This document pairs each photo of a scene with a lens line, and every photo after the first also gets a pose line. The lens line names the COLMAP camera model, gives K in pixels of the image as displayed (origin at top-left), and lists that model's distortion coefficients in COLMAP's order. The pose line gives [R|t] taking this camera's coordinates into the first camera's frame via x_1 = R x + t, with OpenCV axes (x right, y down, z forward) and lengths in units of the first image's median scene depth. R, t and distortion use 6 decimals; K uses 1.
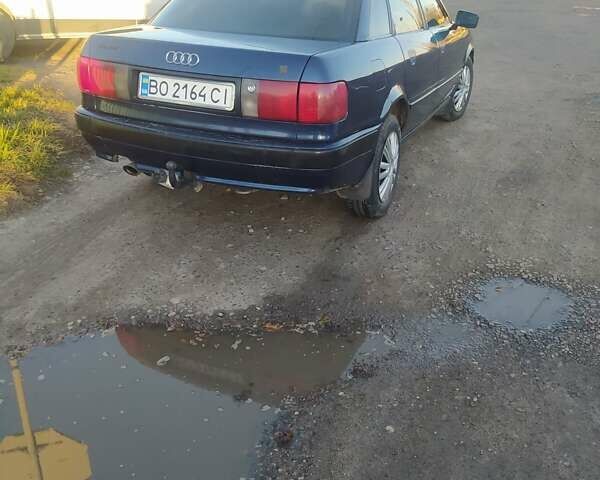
lens RADIAL K [[590.1, 0, 300.0], [0, 590.1, 240.0], [0, 0, 1]] dist [0.139103, -0.225500]
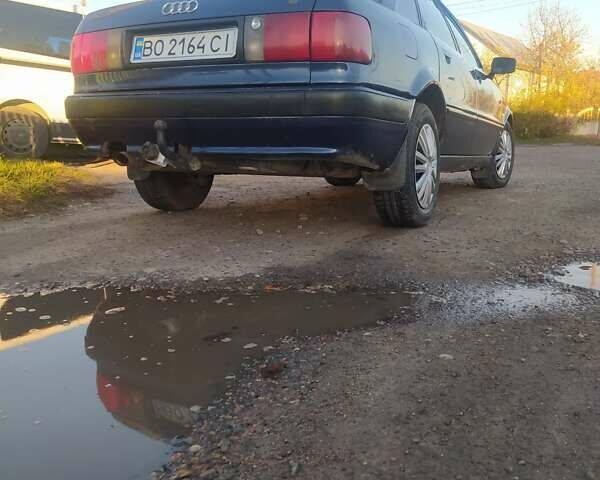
lens RADIAL K [[590.1, 0, 300.0], [0, 590.1, 240.0], [0, 0, 1]] dist [0.139103, -0.225500]
pose [[0.997867, -0.013259, -0.063919, 0.029196], [-0.004607, 0.962409, -0.271567, 0.255538], [0.065117, 0.271282, 0.960295, 0.257152]]
